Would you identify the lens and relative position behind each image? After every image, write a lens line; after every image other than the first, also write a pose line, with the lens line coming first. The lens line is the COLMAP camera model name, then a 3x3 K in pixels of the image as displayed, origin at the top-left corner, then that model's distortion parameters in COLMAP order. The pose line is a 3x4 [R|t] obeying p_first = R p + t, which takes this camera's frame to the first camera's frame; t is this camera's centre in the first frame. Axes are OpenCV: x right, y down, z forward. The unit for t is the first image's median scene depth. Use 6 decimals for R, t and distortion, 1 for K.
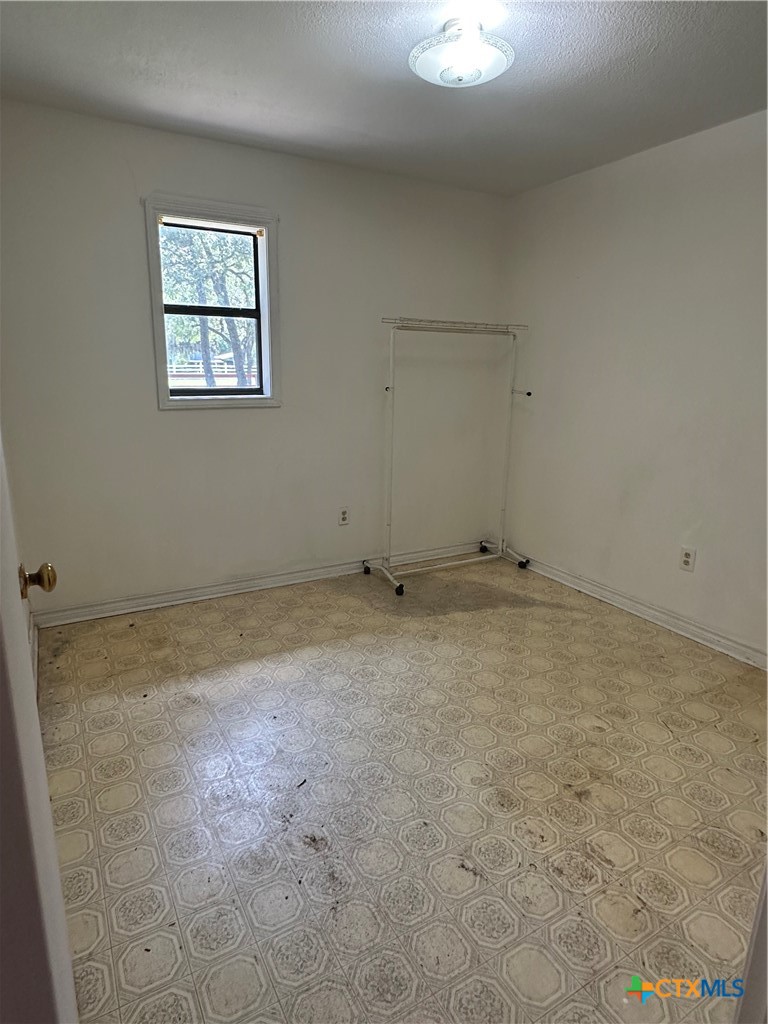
lens RADIAL K [[584.7, 0, 382.3], [0, 584.7, 510.9], [0, 0, 1]] dist [-0.001115, -0.000458]
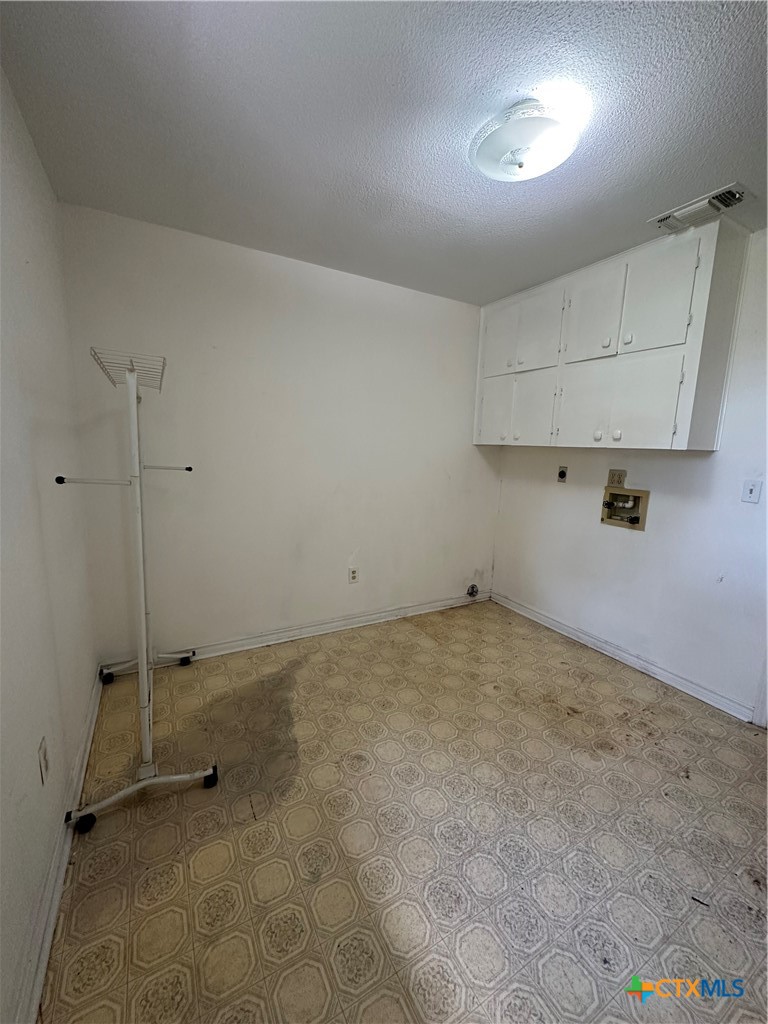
lens RADIAL K [[409.7, 0, 383.7], [0, 409.7, 509.0], [0, 0, 1]] dist [-0.000297, 0.000204]
pose [[0.006302, -0.170564, 0.985326, -0.433105], [0.210516, 0.963490, 0.165437, -0.222081], [-0.977570, 0.206384, 0.041978, 0.856918]]
